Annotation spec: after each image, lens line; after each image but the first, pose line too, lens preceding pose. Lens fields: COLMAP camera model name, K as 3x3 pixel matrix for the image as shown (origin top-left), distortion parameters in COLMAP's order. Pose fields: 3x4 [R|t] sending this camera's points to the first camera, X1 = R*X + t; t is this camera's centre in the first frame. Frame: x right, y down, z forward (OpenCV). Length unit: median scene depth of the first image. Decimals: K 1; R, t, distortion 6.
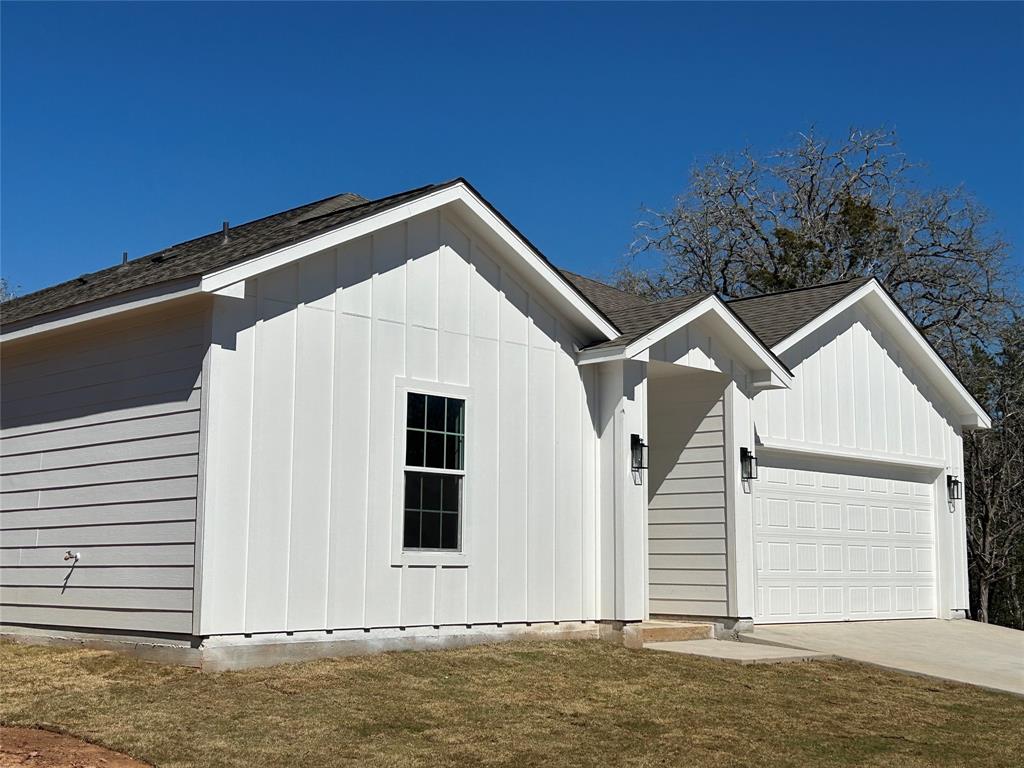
lens RADIAL K [[1340.9, 0, 512.0], [0, 1340.9, 384.0], [0, 0, 1]] dist [0.124284, -0.017754]
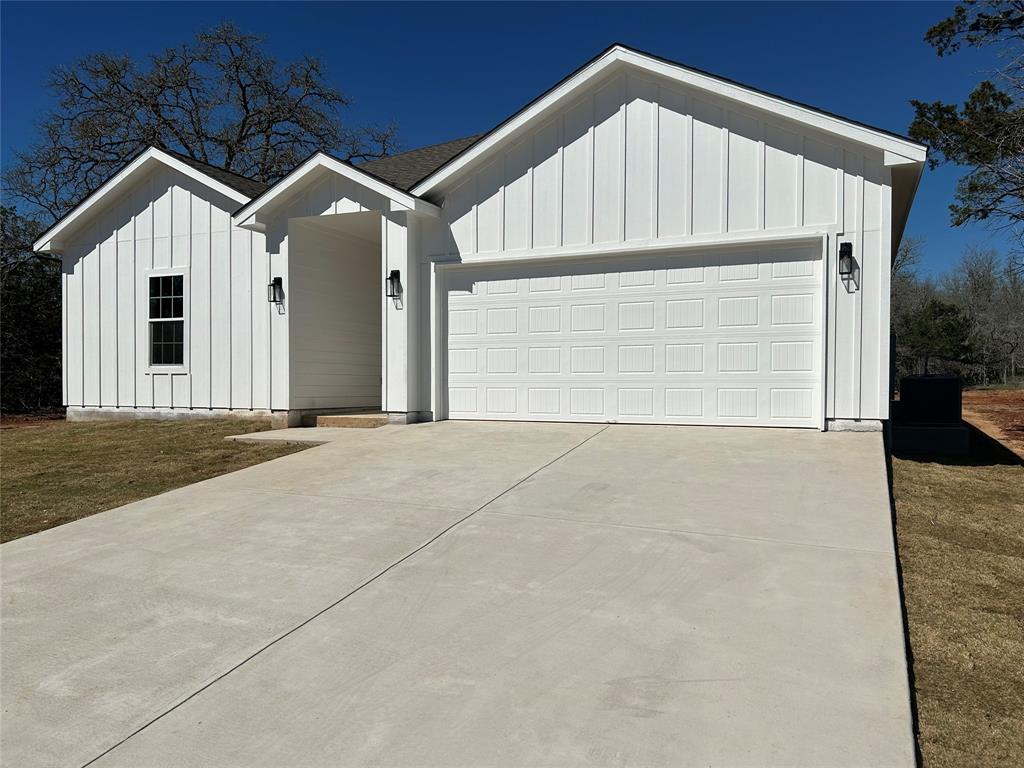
lens RADIAL K [[768.9, 0, 512.0], [0, 768.9, 384.0], [0, 0, 1]] dist [0.032188, -0.001090]
pose [[0.350158, -0.003026, -0.936686, 1.037903], [0.129476, 0.990552, 0.045202, 0.159513], [0.927699, -0.137106, 0.347242, 1.053954]]
